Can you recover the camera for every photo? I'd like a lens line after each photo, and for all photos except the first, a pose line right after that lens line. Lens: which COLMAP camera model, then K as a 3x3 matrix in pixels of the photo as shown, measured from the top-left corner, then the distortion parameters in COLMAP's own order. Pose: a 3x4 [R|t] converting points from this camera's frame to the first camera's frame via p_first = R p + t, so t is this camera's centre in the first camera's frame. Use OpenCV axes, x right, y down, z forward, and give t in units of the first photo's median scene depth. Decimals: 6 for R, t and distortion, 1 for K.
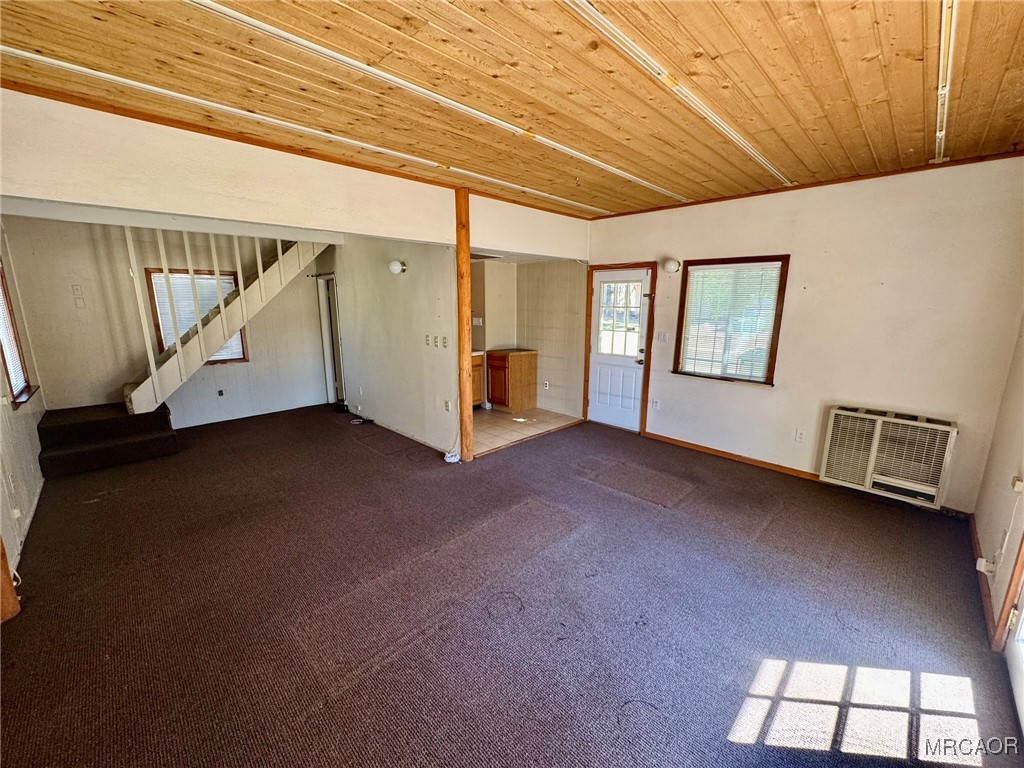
lens RADIAL K [[407.1, 0, 510.5], [0, 407.1, 383.8], [0, 0, 1]] dist [-0.001095, 0.000073]
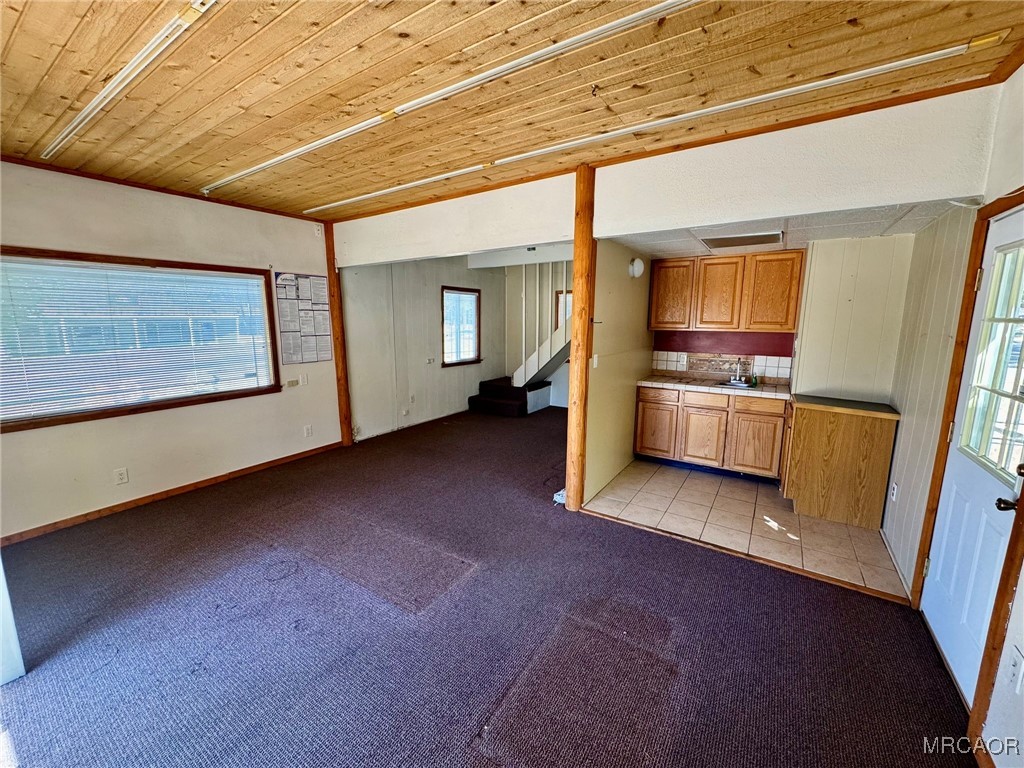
lens RADIAL K [[407.1, 0, 510.5], [0, 407.1, 383.8], [0, 0, 1]] dist [-0.001095, 0.000073]
pose [[0.209106, 0.157725, -0.965089, 0.601709], [-0.195555, 0.973717, 0.116764, -0.119888], [0.958140, 0.164312, 0.234454, 0.666649]]
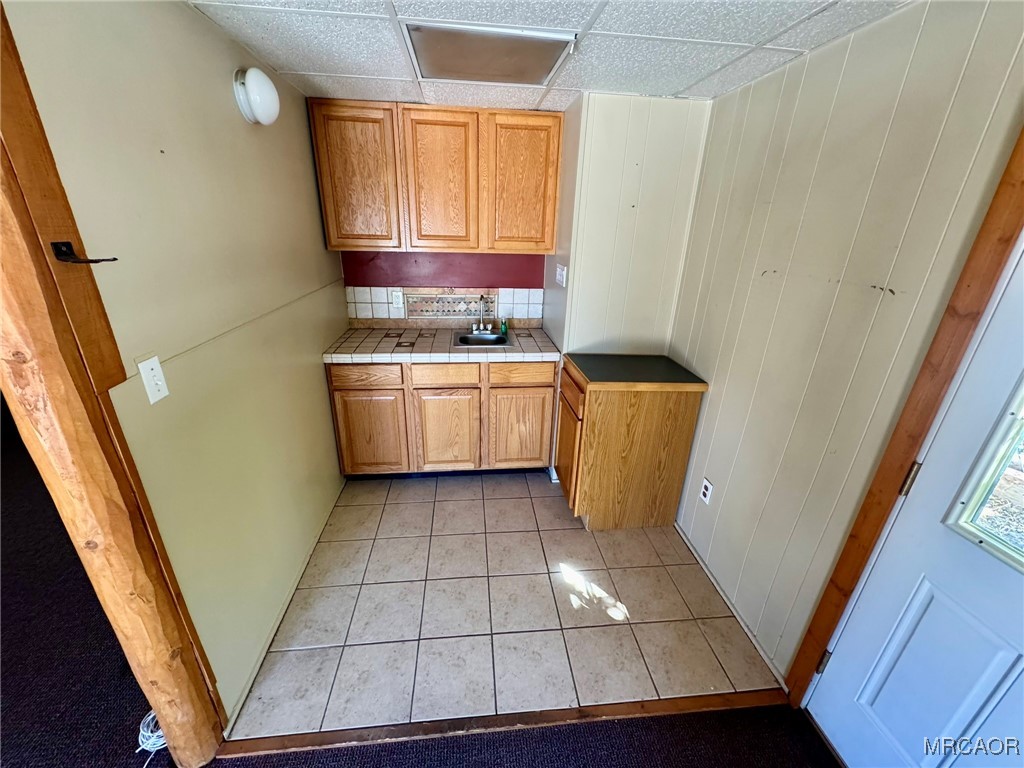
lens RADIAL K [[407.1, 0, 510.5], [0, 407.1, 383.8], [0, 0, 1]] dist [-0.001095, 0.000073]
pose [[0.780476, 0.252545, -0.571908, 0.188212], [-0.148512, 0.963489, 0.222787, -0.189111], [0.607291, -0.088944, 0.789485, 0.934760]]
